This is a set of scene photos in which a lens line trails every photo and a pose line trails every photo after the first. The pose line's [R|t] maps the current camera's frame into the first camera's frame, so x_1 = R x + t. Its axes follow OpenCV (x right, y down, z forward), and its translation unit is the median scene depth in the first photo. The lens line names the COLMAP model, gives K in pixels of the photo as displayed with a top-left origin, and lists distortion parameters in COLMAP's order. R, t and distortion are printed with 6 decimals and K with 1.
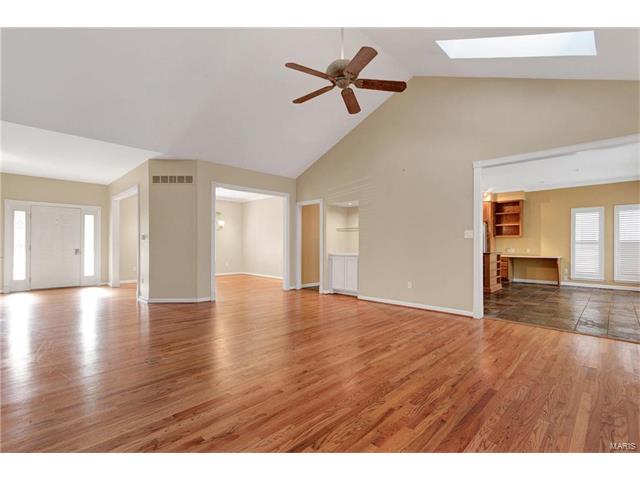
lens RADIAL K [[294.7, 0, 325.4], [0, 294.7, 240.4], [0, 0, 1]] dist [0.003637, 0.002606]
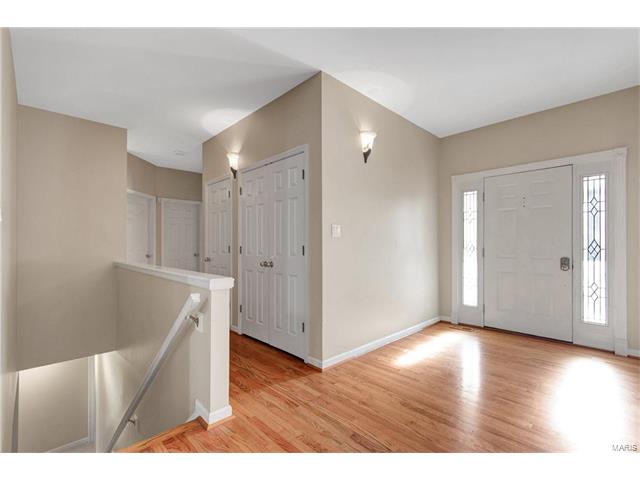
lens RADIAL K [[294.7, 0, 319.0], [0, 294.7, 242.3], [0, 0, 1]] dist [0.003637, 0.002606]
pose [[-0.044277, -0.002935, -0.999015, -0.415244], [0.015221, 0.999878, -0.003612, 0.001584], [0.998903, -0.015366, -0.044226, 0.710025]]
